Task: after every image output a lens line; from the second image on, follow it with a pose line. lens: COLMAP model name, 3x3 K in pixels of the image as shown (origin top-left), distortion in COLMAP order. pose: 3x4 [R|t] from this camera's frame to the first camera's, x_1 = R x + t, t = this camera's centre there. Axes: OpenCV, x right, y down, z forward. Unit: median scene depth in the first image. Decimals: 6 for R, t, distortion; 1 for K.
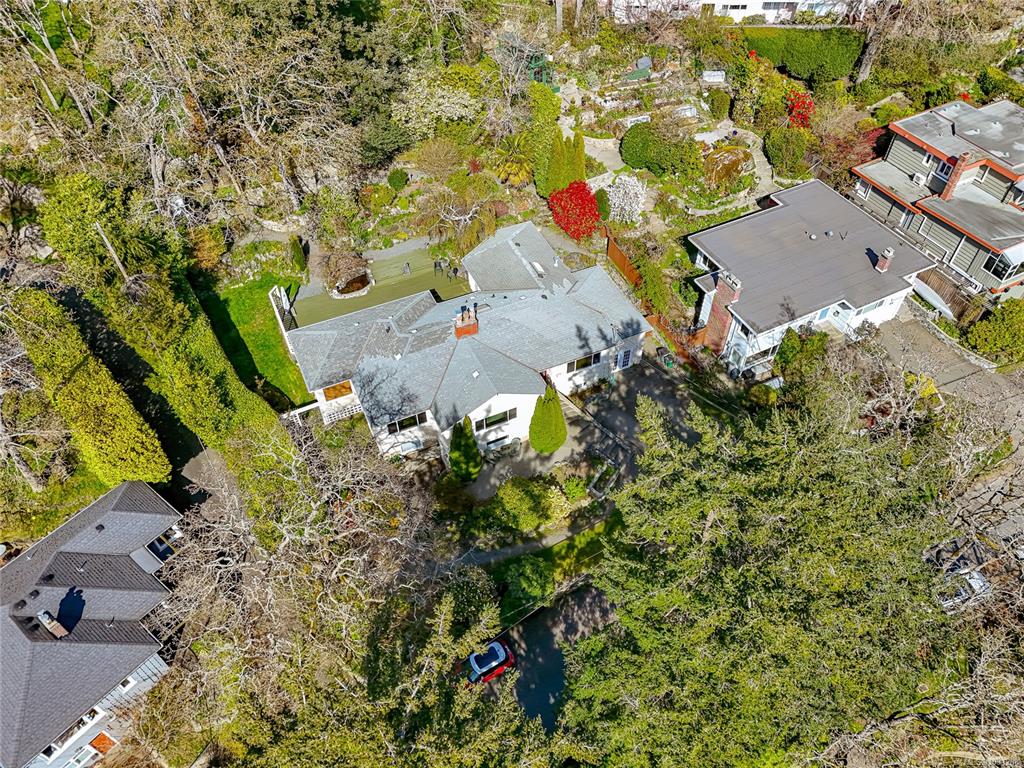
lens RADIAL K [[783.8, 0, 516.4], [0, 783.8, 386.1], [0, 0, 1]] dist [0.064279, -0.034089]
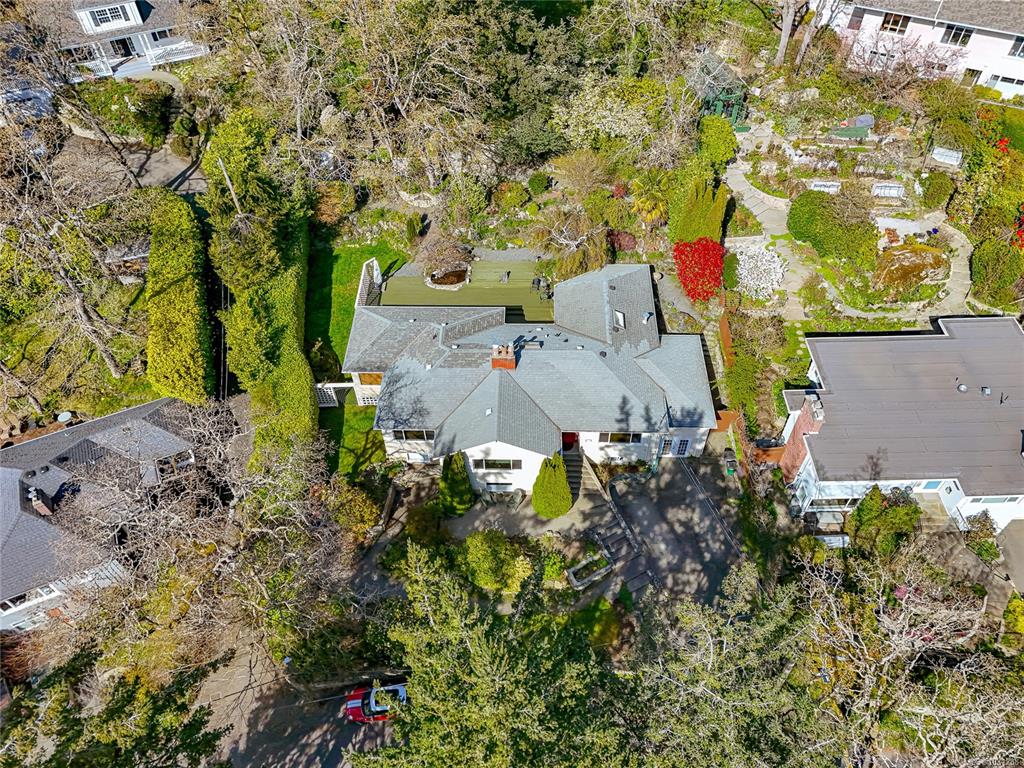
lens RADIAL K [[783.8, 0, 509.5], [0, 783.8, 382.3], [0, 0, 1]] dist [0.064279, -0.034089]
pose [[0.897438, 0.328107, -0.294874, 0.209030], [-0.318700, 0.944398, 0.080885, -0.117630], [0.305017, 0.021387, 0.952107, 0.101202]]
